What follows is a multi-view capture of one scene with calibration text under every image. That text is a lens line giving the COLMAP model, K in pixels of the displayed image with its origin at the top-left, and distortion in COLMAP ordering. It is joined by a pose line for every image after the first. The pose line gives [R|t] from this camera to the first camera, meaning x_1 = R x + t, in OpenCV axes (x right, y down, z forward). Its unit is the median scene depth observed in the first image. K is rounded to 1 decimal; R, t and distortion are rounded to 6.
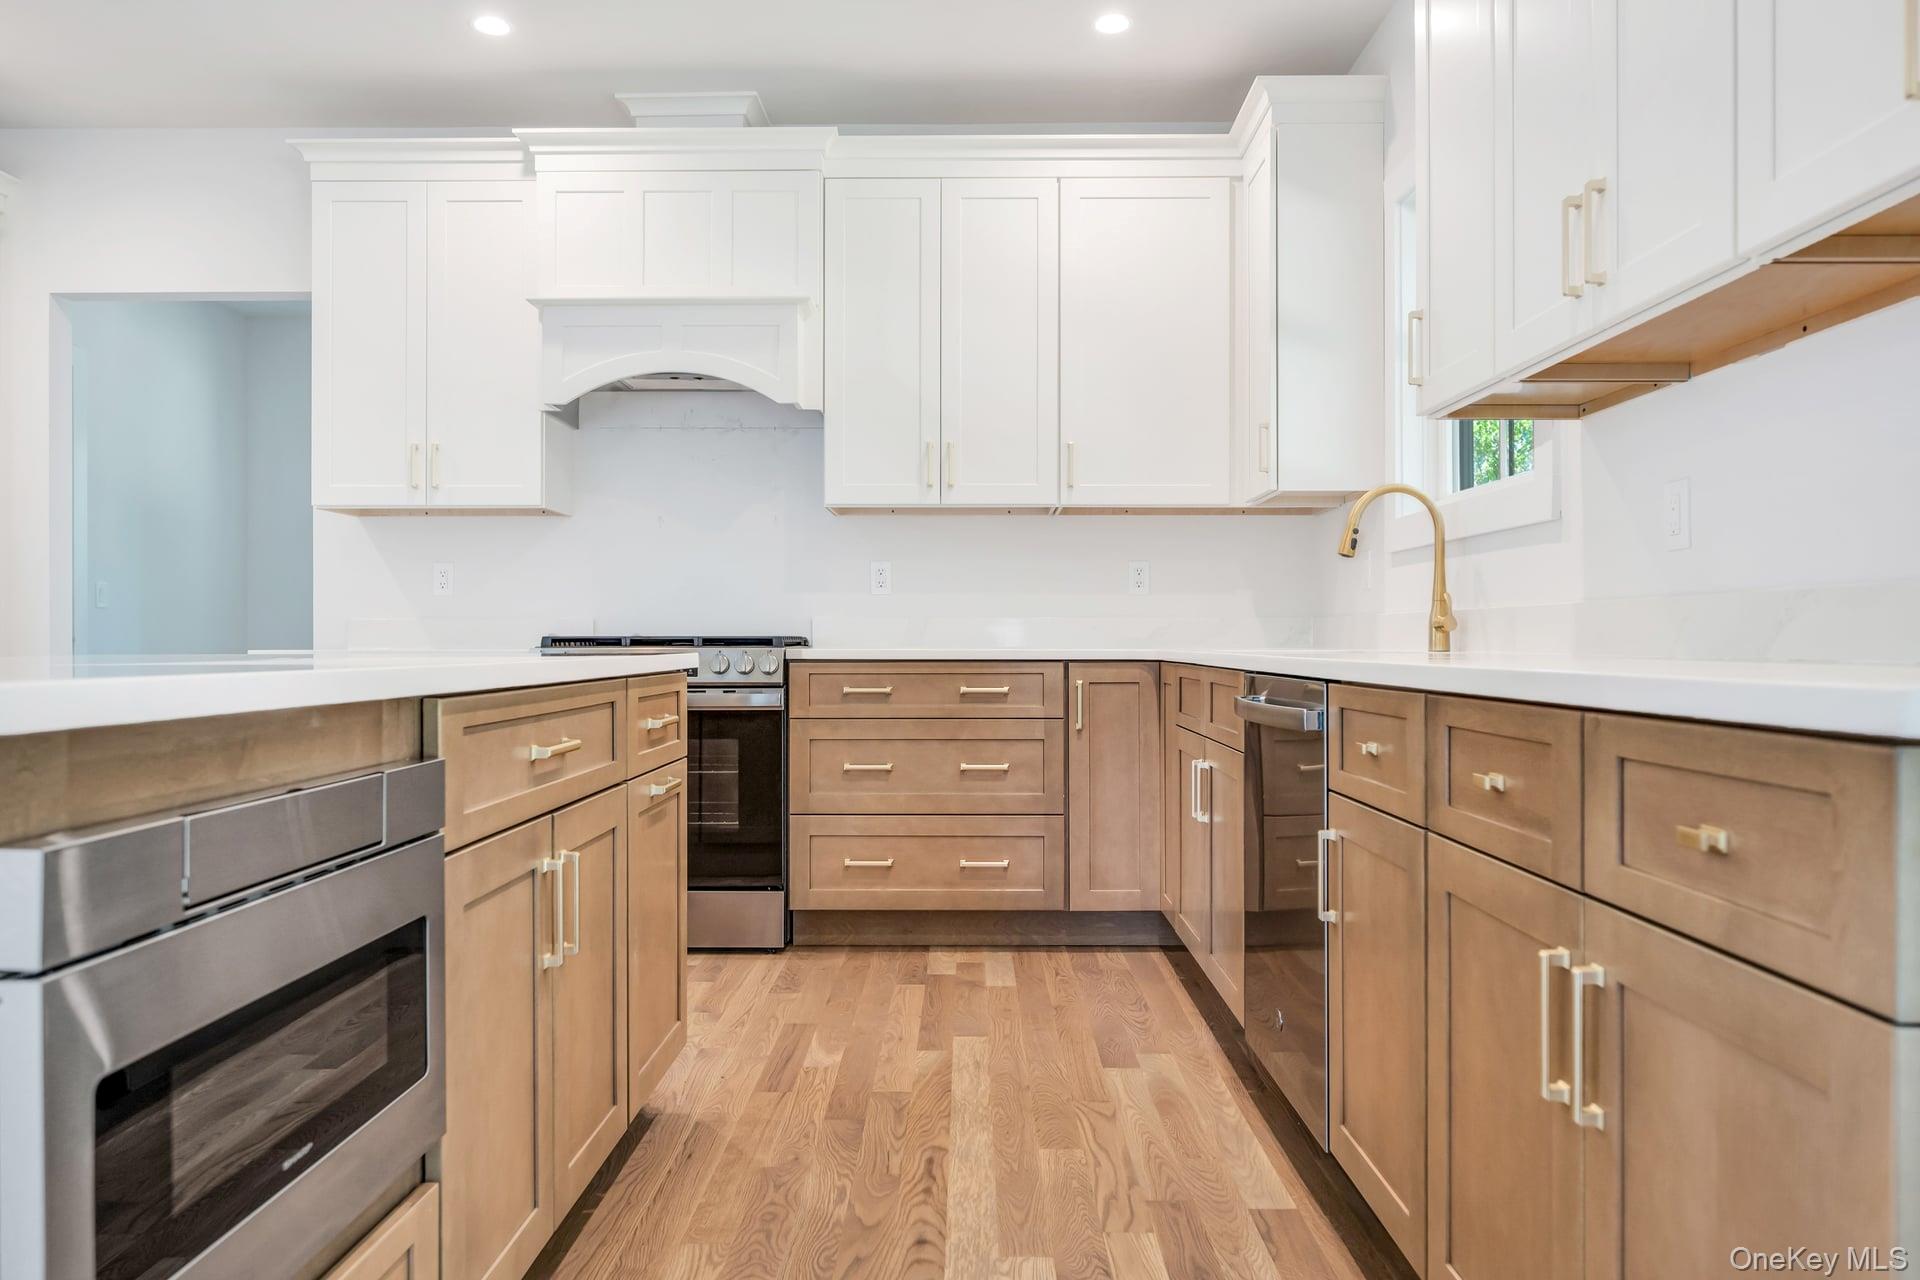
lens RADIAL K [[1297.9, 0, 954.3], [0, 1297.9, 642.5], [0, 0, 1]] dist [0.001966, -0.001199]
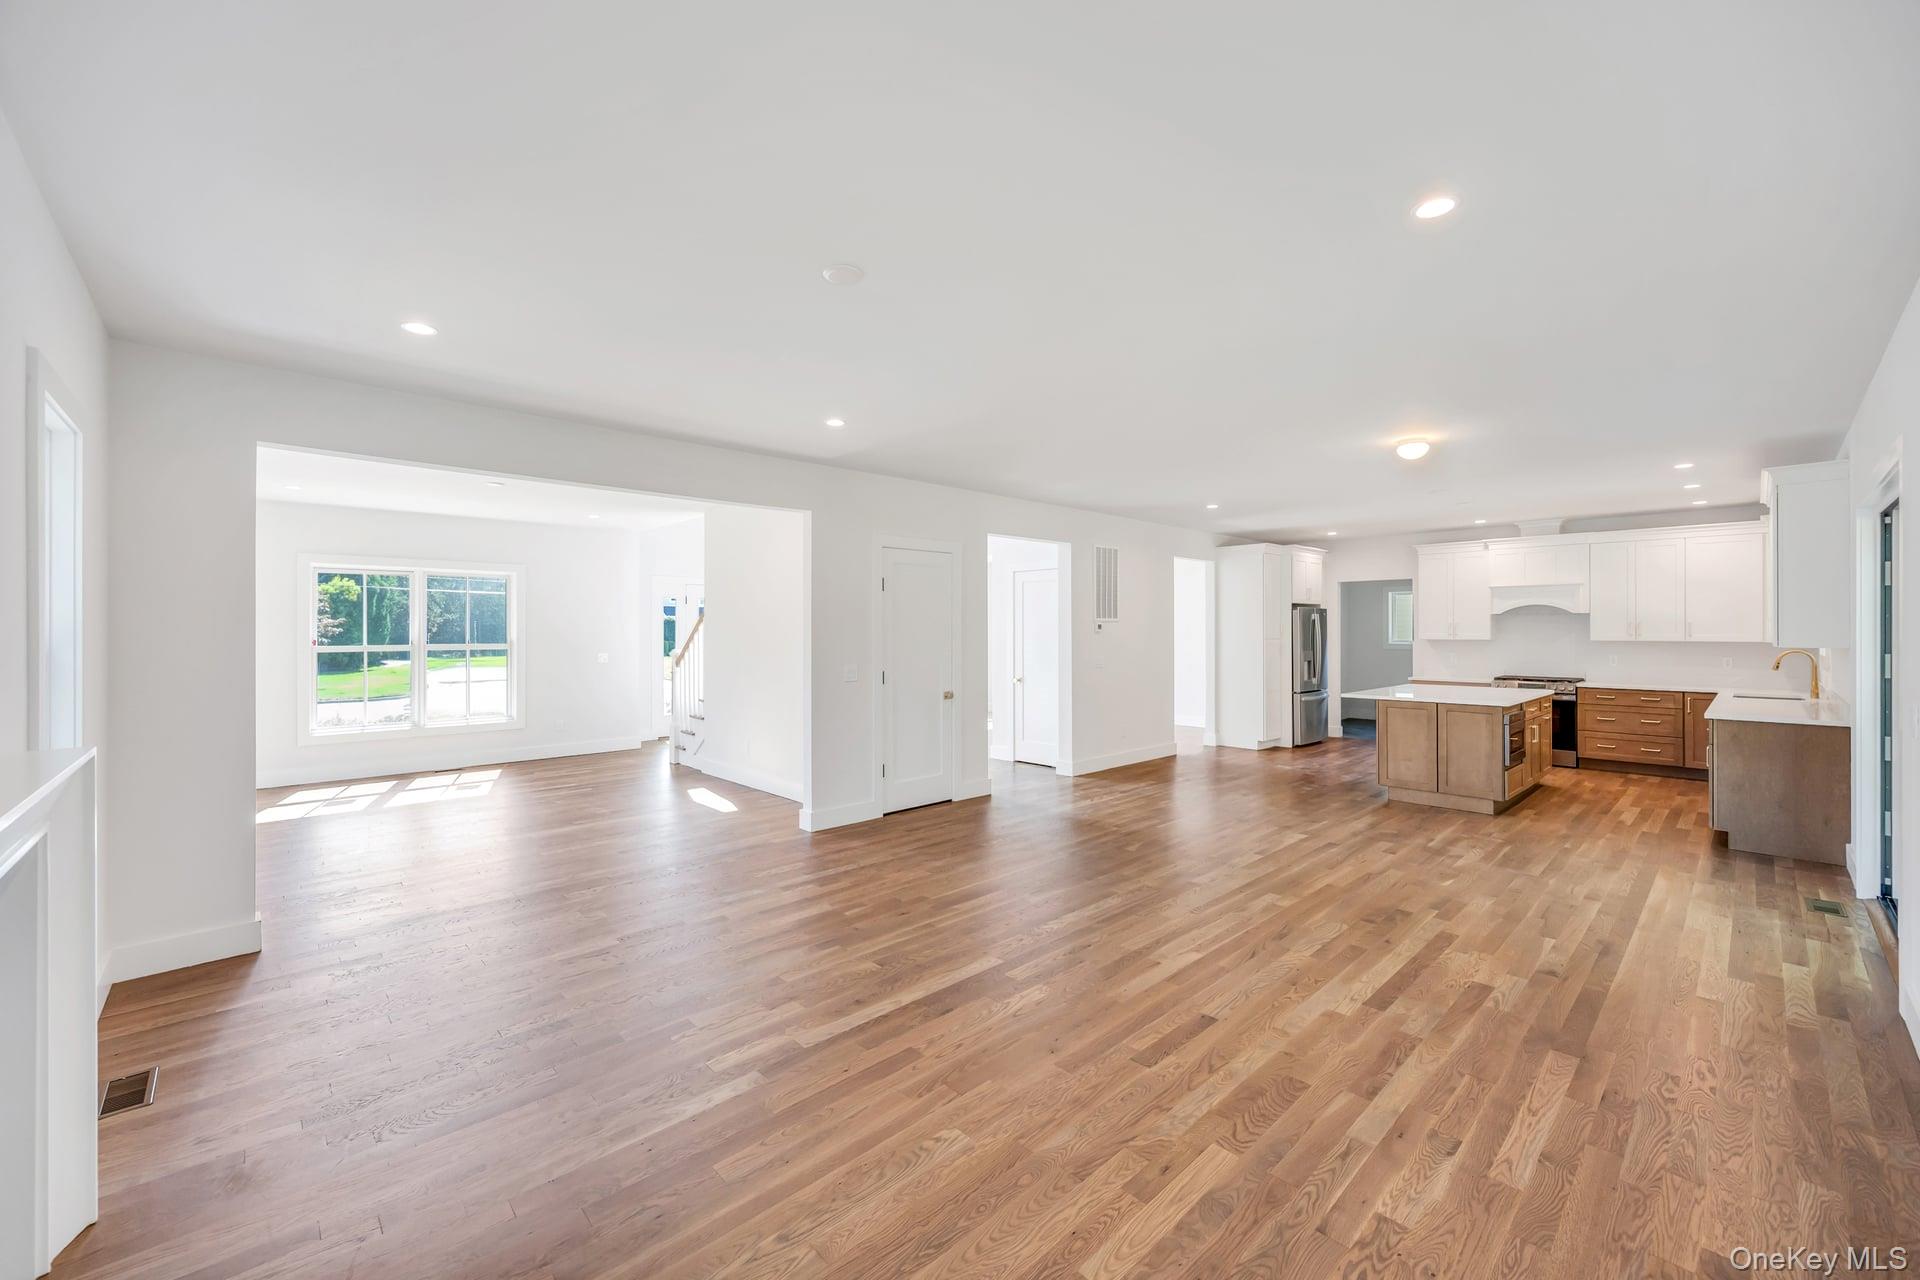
lens RADIAL K [[761.1, 0, 962.6], [0, 761.1, 632.2], [0, 0, 1]] dist [0.002651, 0.000402]
pose [[0.700704, -0.000275, -0.713452, 0.185338], [-0.000946, 0.999999, -0.001315, -0.133812], [0.713451, 0.001596, 0.700703, -1.685232]]
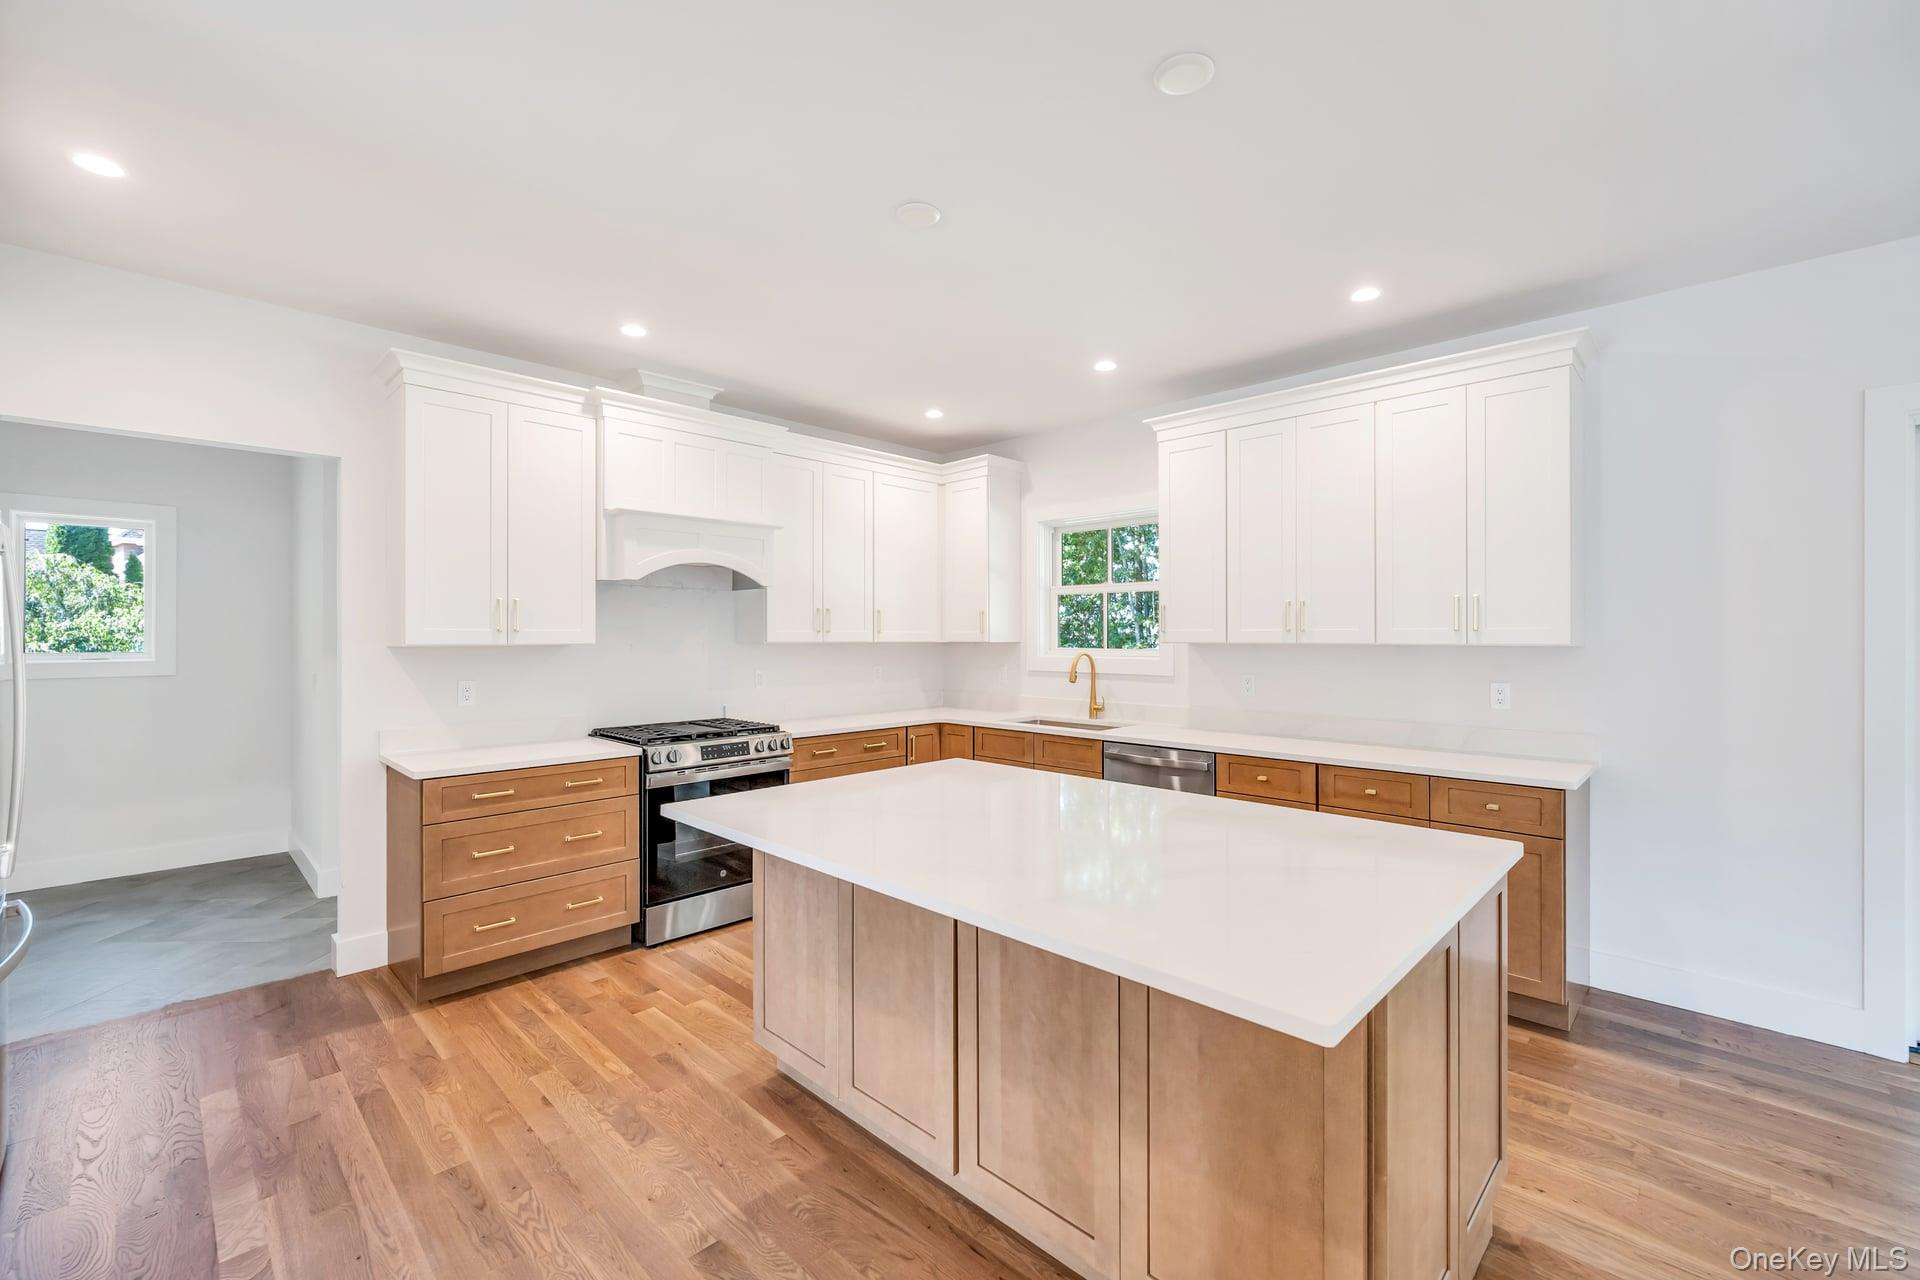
lens RADIAL K [[801.0, 0, 962.7], [0, 801.0, 637.1], [0, 0, 1]] dist [0.000332, -0.000294]
pose [[0.689209, -0.001551, 0.724561, -0.738556], [0.001924, 0.999998, 0.000310, -0.122199], [-0.724560, 0.001181, 0.689210, 0.096836]]
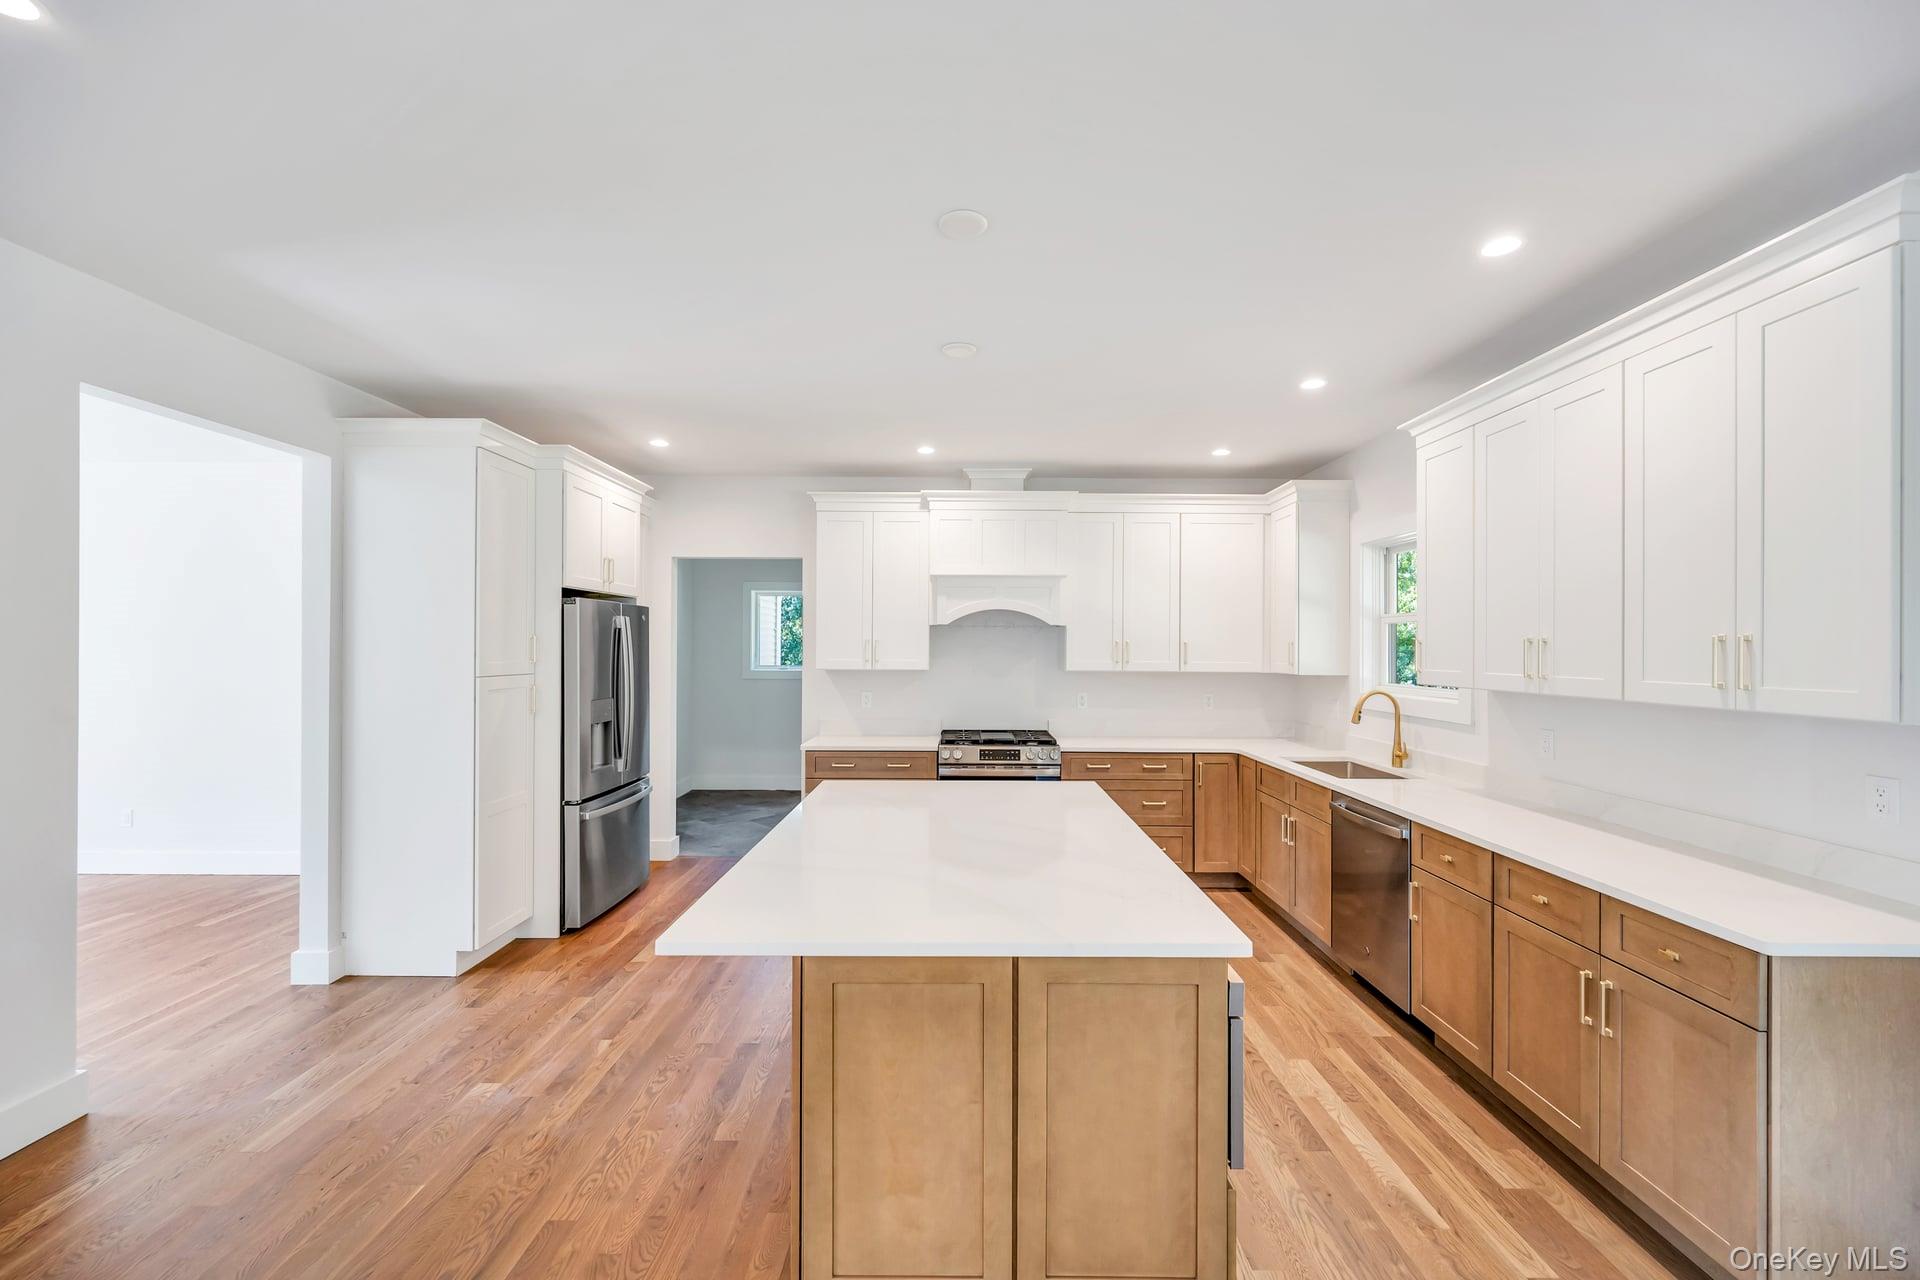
lens RADIAL K [[761.1, 0, 957.8], [0, 761.1, 646.2], [0, 0, 1]] dist [0.002651, 0.000402]
pose [[0.999944, 0.005353, 0.009155, -0.305477], [-0.005329, 0.999982, -0.002570, -0.152101], [-0.009169, 0.002521, 0.999955, -0.221424]]
